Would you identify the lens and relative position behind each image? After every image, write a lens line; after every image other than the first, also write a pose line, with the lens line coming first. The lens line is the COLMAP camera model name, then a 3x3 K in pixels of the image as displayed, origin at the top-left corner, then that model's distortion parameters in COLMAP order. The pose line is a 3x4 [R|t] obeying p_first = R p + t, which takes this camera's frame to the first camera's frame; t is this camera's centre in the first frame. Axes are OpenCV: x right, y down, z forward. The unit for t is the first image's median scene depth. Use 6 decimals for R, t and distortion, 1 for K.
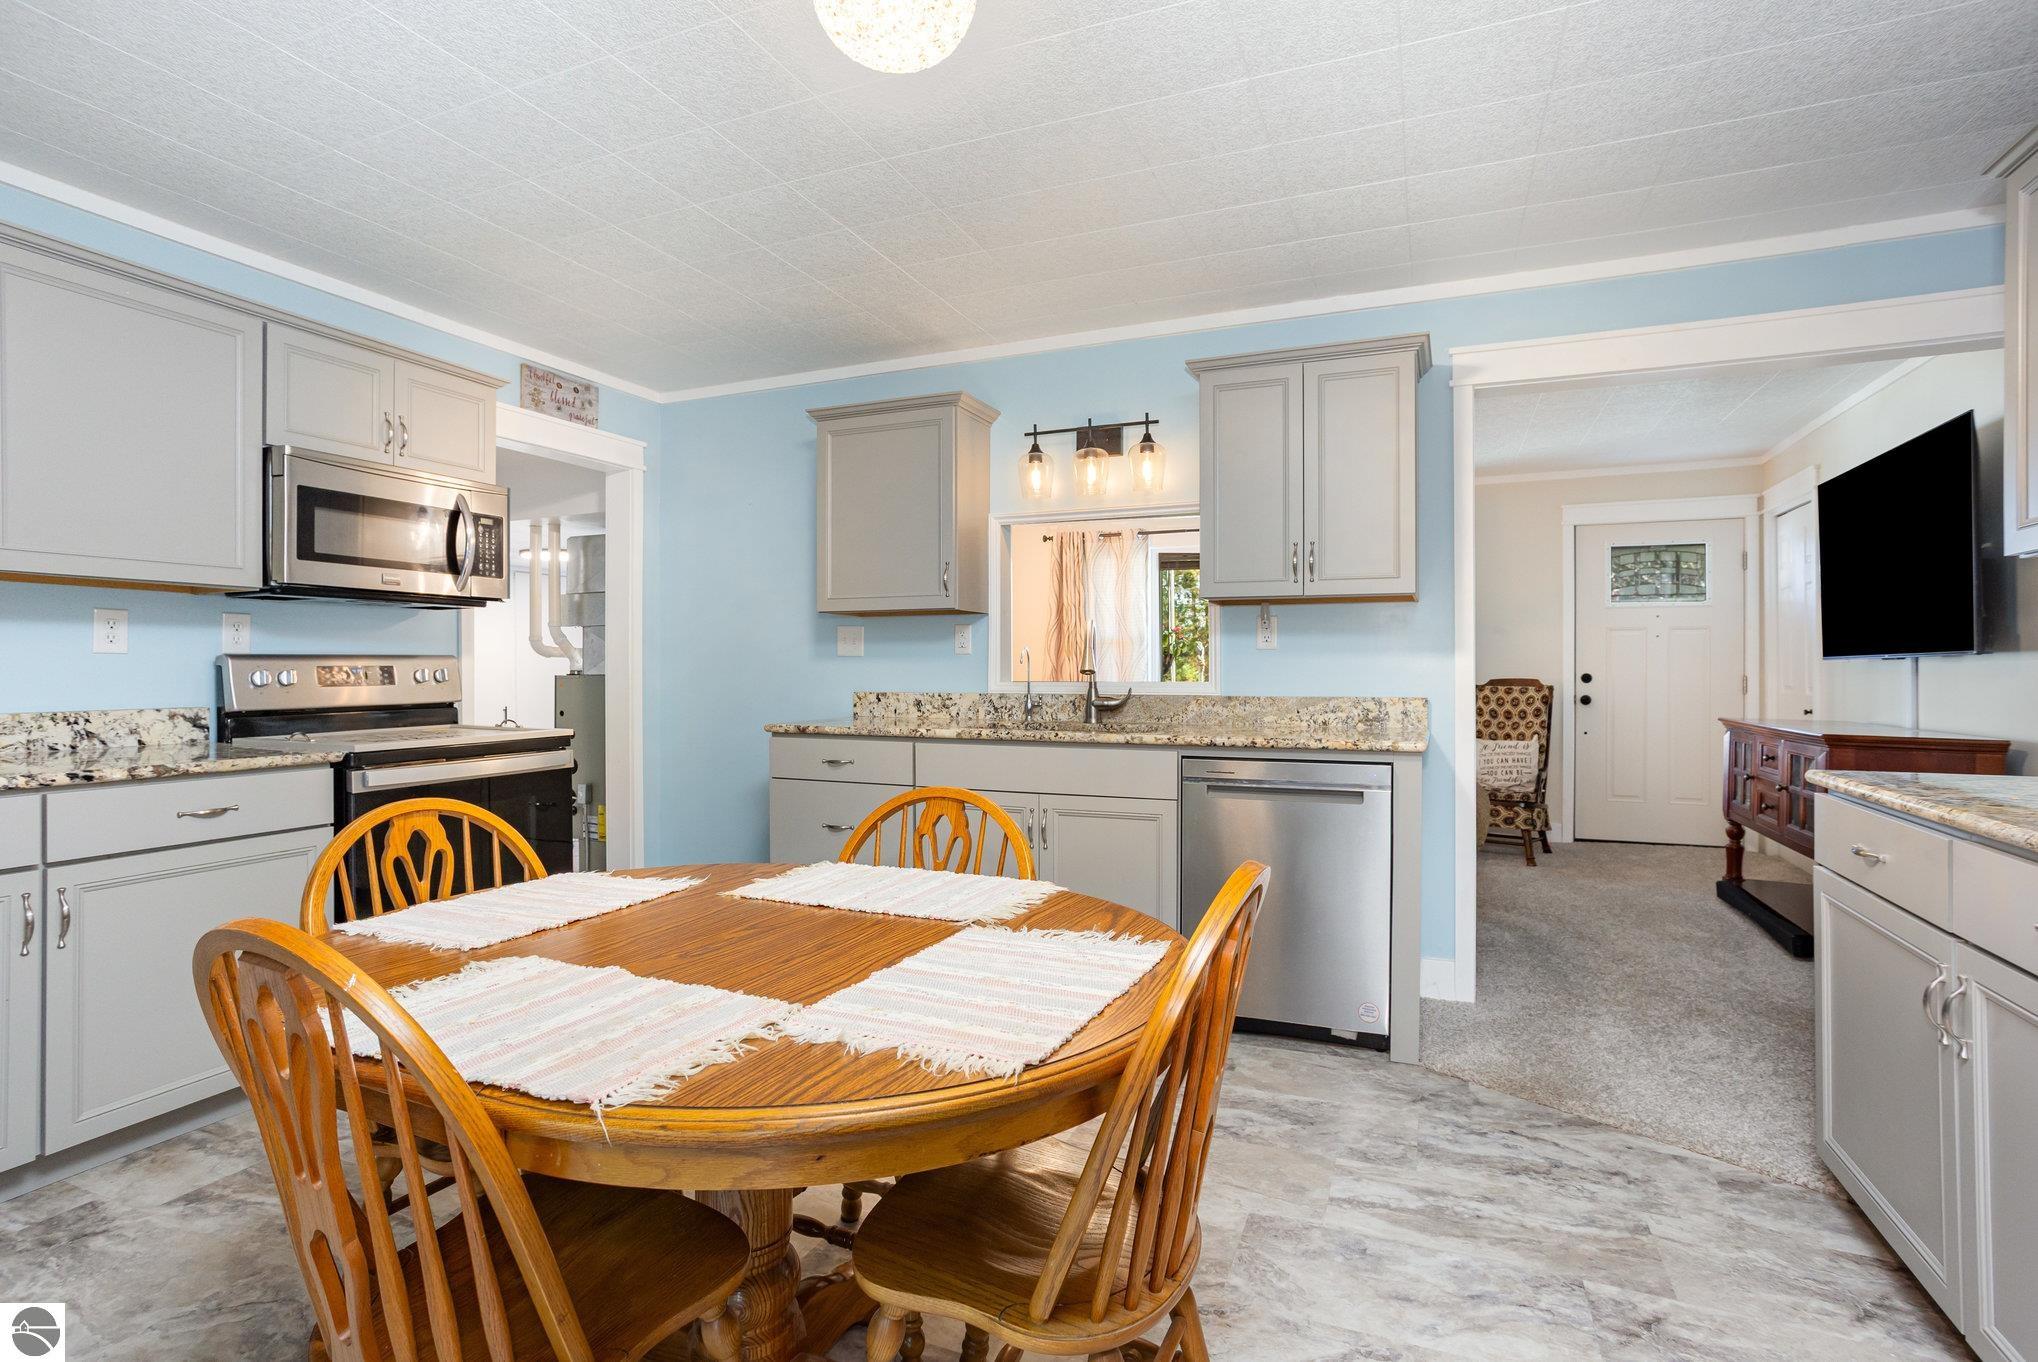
lens RADIAL K [[987.3, 0, 1006.2], [0, 987.3, 669.8], [0, 0, 1]] dist [-0.056921, 0.036049]
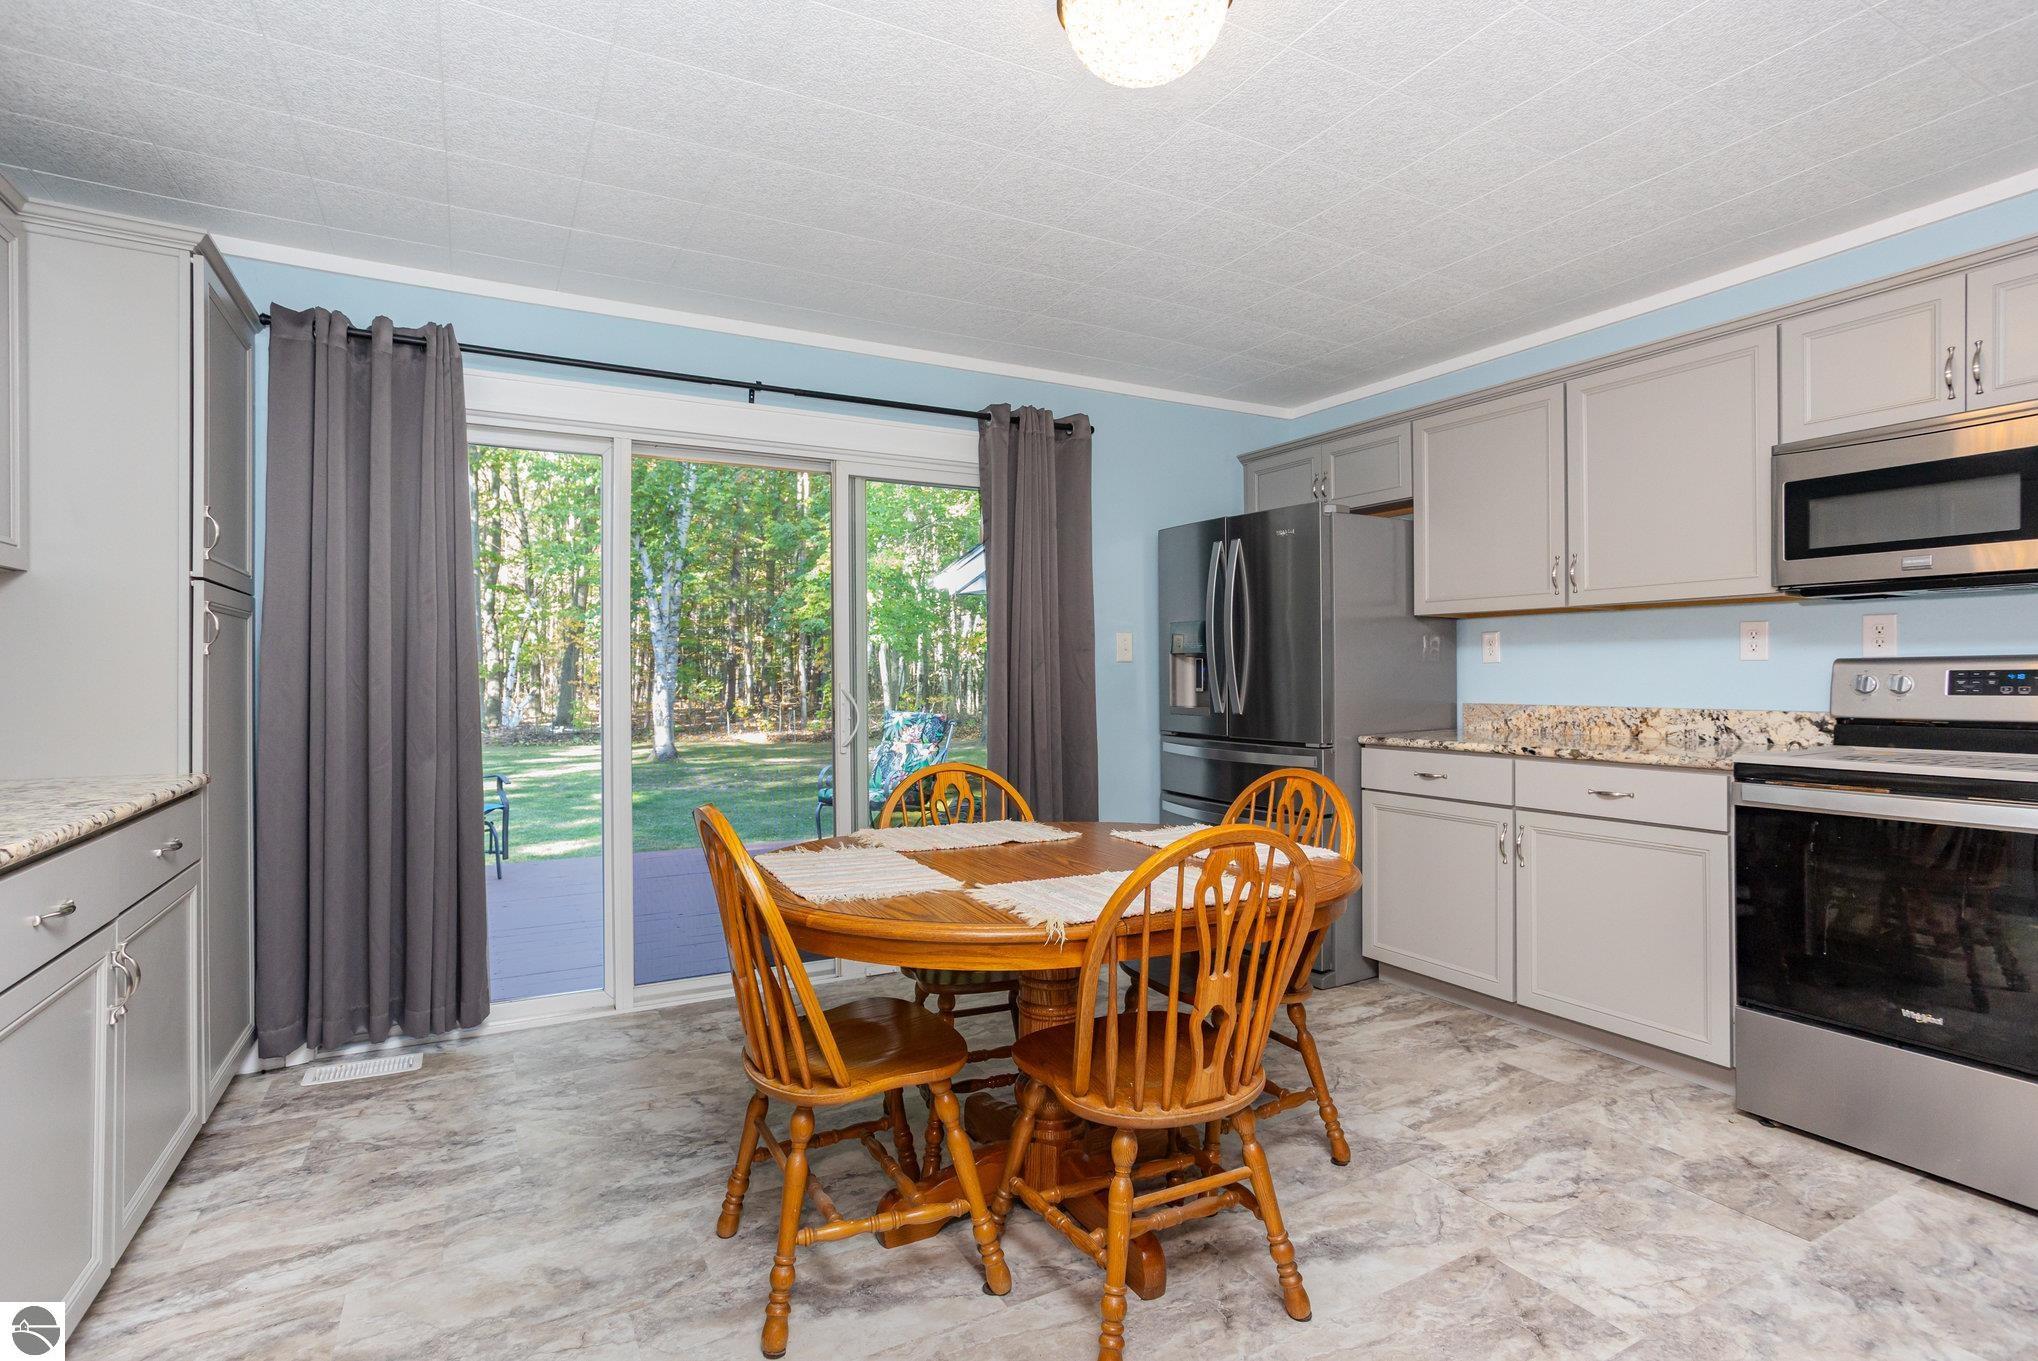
lens RADIAL K [[987.3, 0, 1006.2], [0, 987.3, 669.3], [0, 0, 1]] dist [-0.056921, 0.036049]
pose [[-0.610512, -0.000903, -0.792006, 0.536709], [0.004087, 0.999982, -0.004291, -0.005382], [0.791996, -0.005857, -0.610498, 1.043921]]
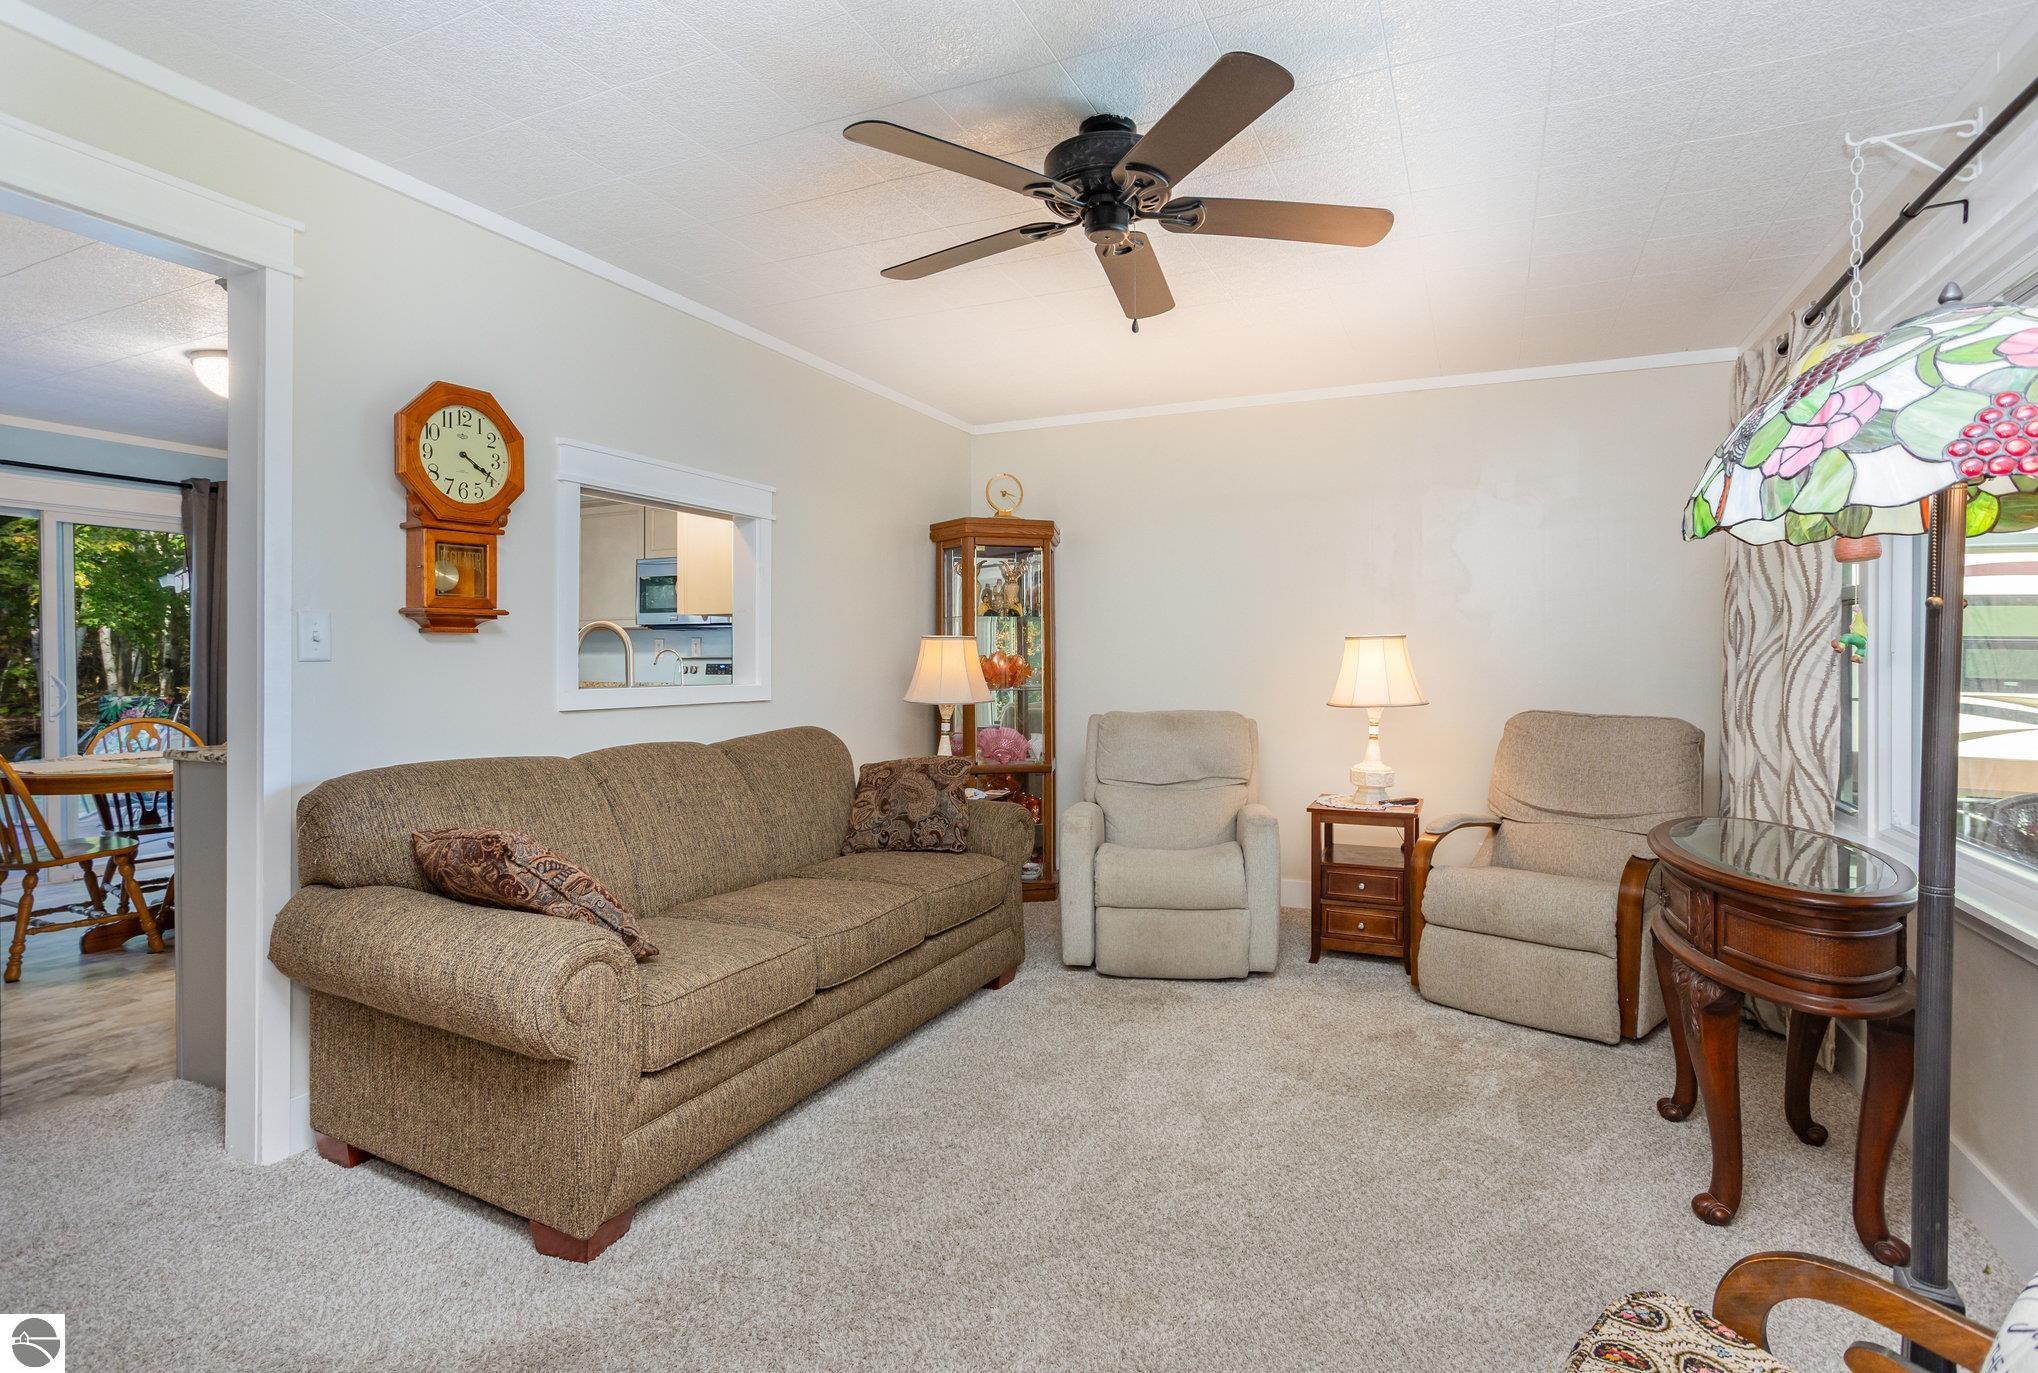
lens RADIAL K [[1007.8, 0, 1016.5], [0, 1007.8, 663.4], [0, 0, 1]] dist [-0.060378, 0.038644]
pose [[-0.035603, 0.004936, -0.999354, 1.491500], [-0.000644, 0.999987, 0.004962, -0.018818], [0.999366, 0.000820, -0.035599, 2.028321]]
